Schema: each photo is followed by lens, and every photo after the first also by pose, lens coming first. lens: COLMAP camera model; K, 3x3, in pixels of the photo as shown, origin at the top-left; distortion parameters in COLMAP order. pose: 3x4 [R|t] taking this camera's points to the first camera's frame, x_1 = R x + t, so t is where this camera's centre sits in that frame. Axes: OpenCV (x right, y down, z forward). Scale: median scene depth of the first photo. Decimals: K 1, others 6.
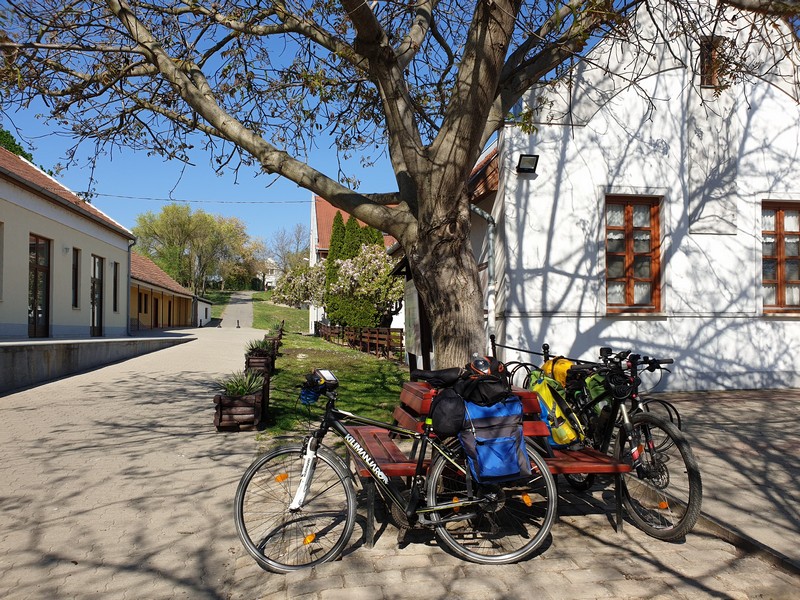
lens RADIAL K [[600.9, 0, 400.2], [0, 600.9, 297.6], [0, 0, 1]] dist [0.001794, -0.007713]
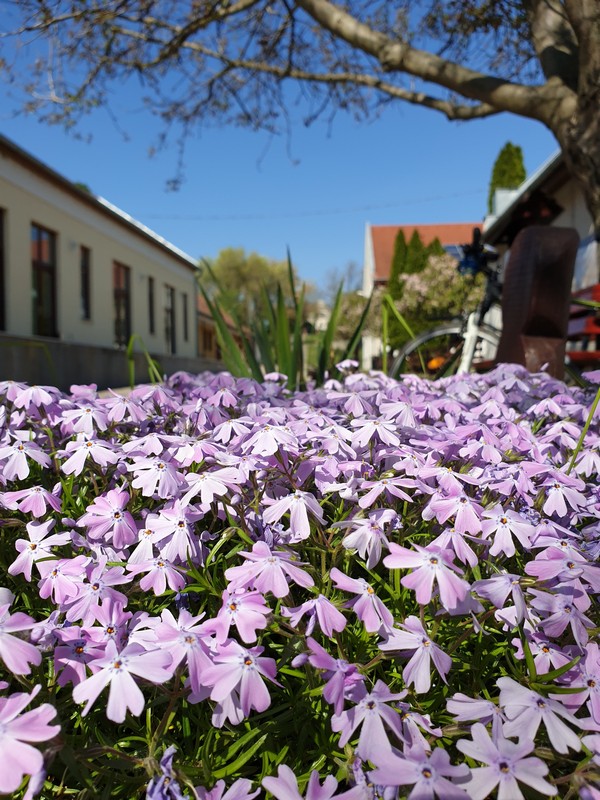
lens RADIAL K [[600.9, 0, 297.7], [0, 600.9, 401.0], [0, 0, 1]] dist [0.001794, -0.007713]
pose [[0.974746, -0.012331, -0.222977, -0.057850], [0.022871, 0.998736, 0.044749, 0.089216], [0.222144, -0.048719, 0.973796, 0.026557]]
